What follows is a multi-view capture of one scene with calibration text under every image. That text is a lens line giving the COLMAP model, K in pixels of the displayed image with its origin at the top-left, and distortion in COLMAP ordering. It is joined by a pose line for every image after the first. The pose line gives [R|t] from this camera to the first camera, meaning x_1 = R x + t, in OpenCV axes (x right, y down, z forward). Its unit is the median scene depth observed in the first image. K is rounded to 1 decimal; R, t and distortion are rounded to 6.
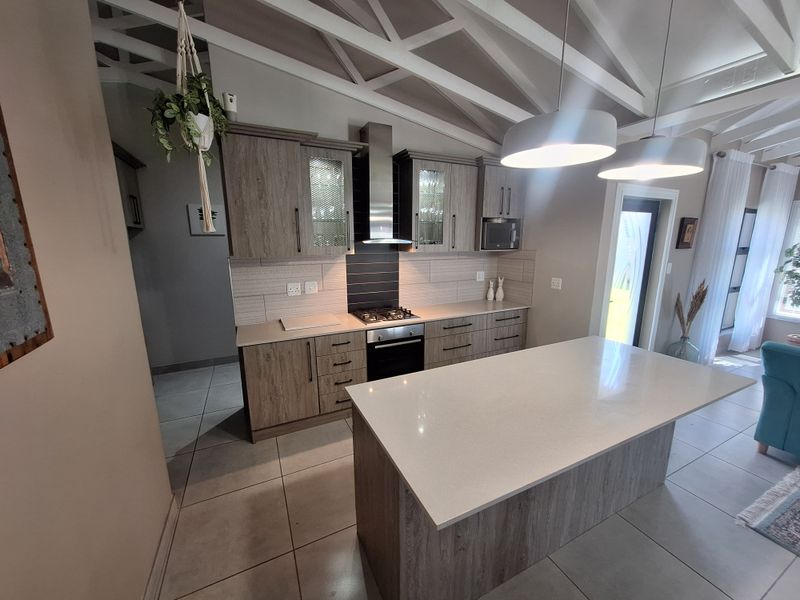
lens RADIAL K [[315.1, 0, 400.1], [0, 315.1, 301.0], [0, 0, 1]] dist [0.000011, 0.001131]
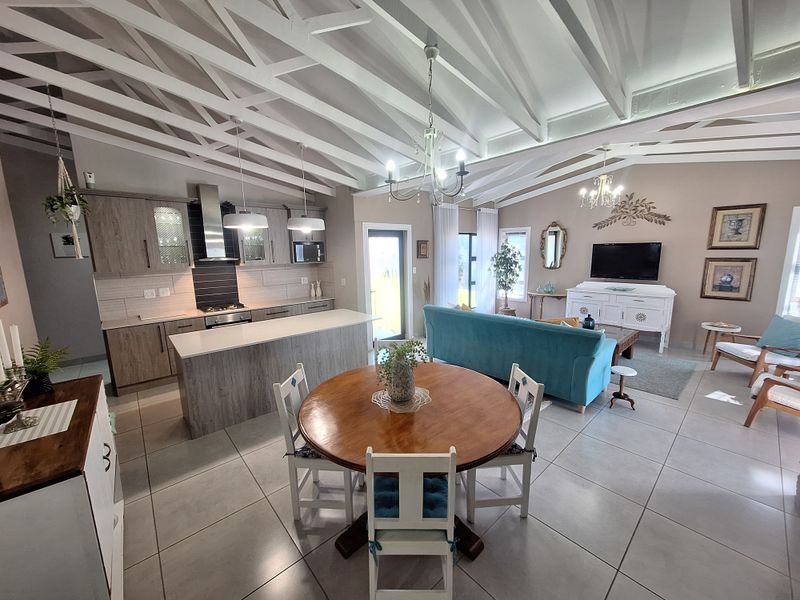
lens RADIAL K [[315.1, 0, 400.7], [0, 315.1, 300.8], [0, 0, 1]] dist [0.000011, 0.001131]
pose [[0.962137, -0.061160, 0.265617, 0.378309], [0.071206, 0.997059, -0.028349, 0.116031], [-0.263102, 0.046189, 0.963662, -0.680003]]
